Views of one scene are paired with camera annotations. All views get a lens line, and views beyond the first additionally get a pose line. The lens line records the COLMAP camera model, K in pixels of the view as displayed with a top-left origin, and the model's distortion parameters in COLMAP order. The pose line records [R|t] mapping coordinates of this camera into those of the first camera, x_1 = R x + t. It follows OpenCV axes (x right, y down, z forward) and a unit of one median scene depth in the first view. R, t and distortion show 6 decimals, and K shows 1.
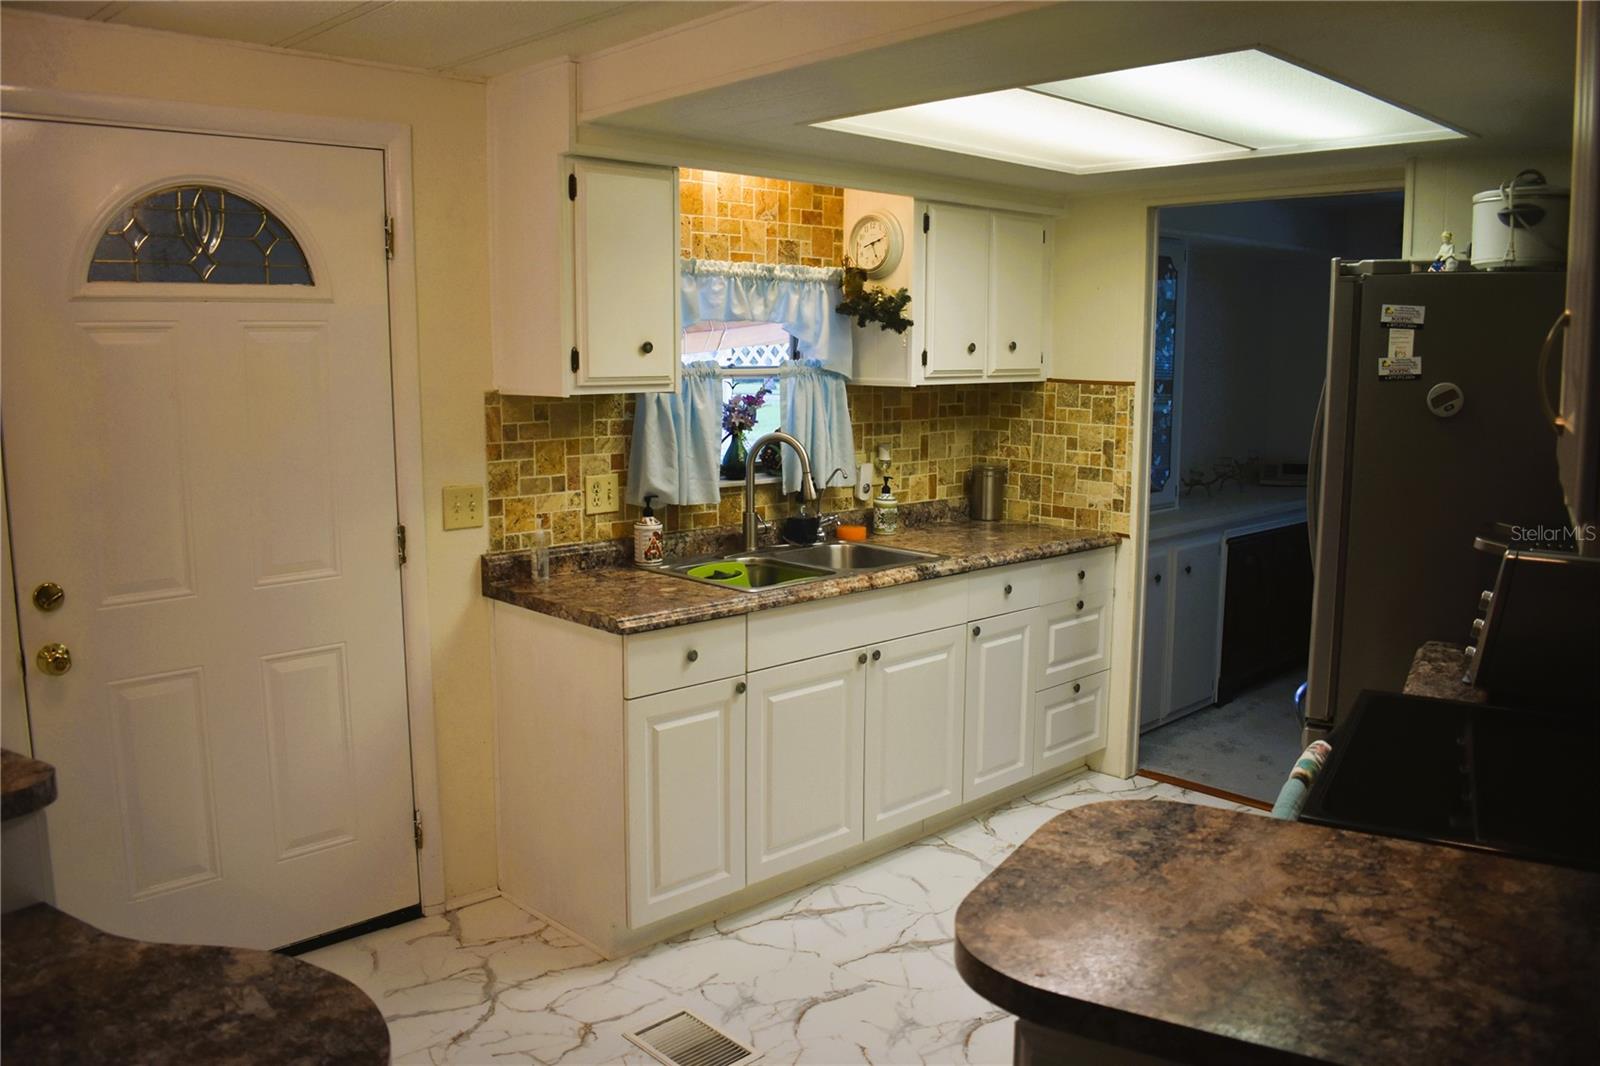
lens RADIAL K [[1254.1, 0, 807.6], [0, 1254.1, 525.9], [0, 0, 1]] dist [-0.094922, 0.018101]
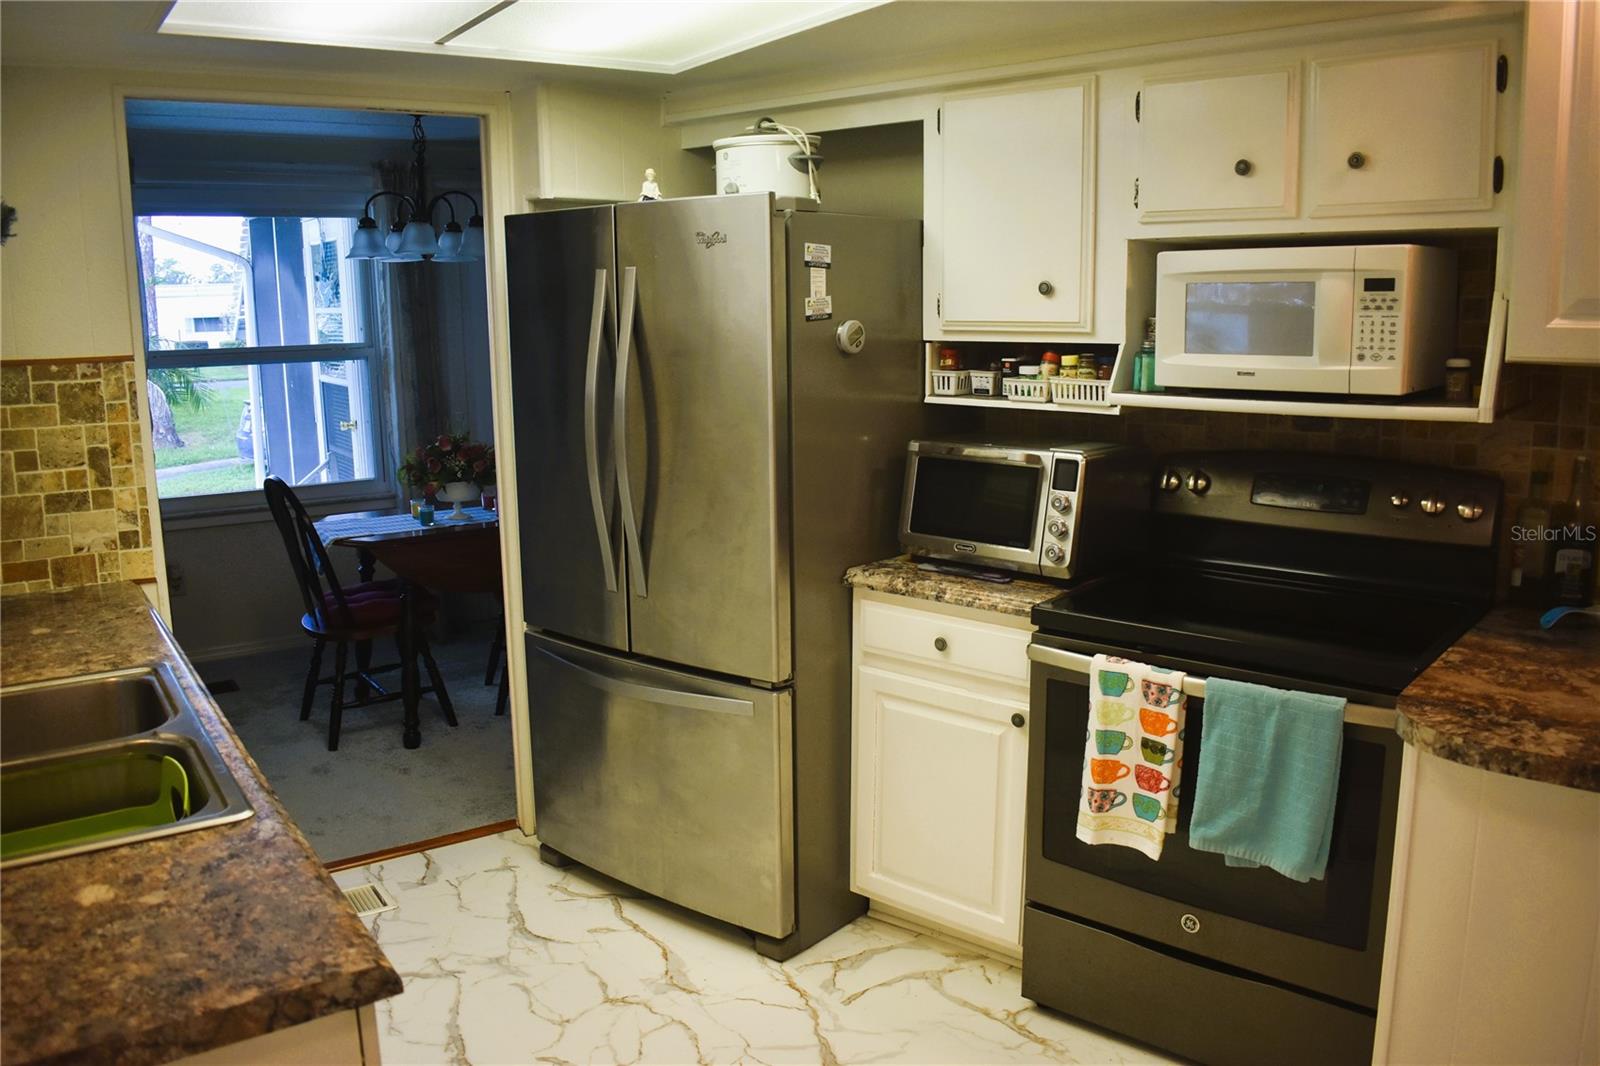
lens RADIAL K [[1254.1, 0, 807.6], [0, 1254.1, 525.9], [0, 0, 1]] dist [-0.094922, 0.018101]
pose [[0.164817, -0.184829, 0.968852, -0.330919], [0.152102, 0.975298, 0.160184, -0.073933], [-0.974526, 0.120963, 0.188858, 0.517504]]
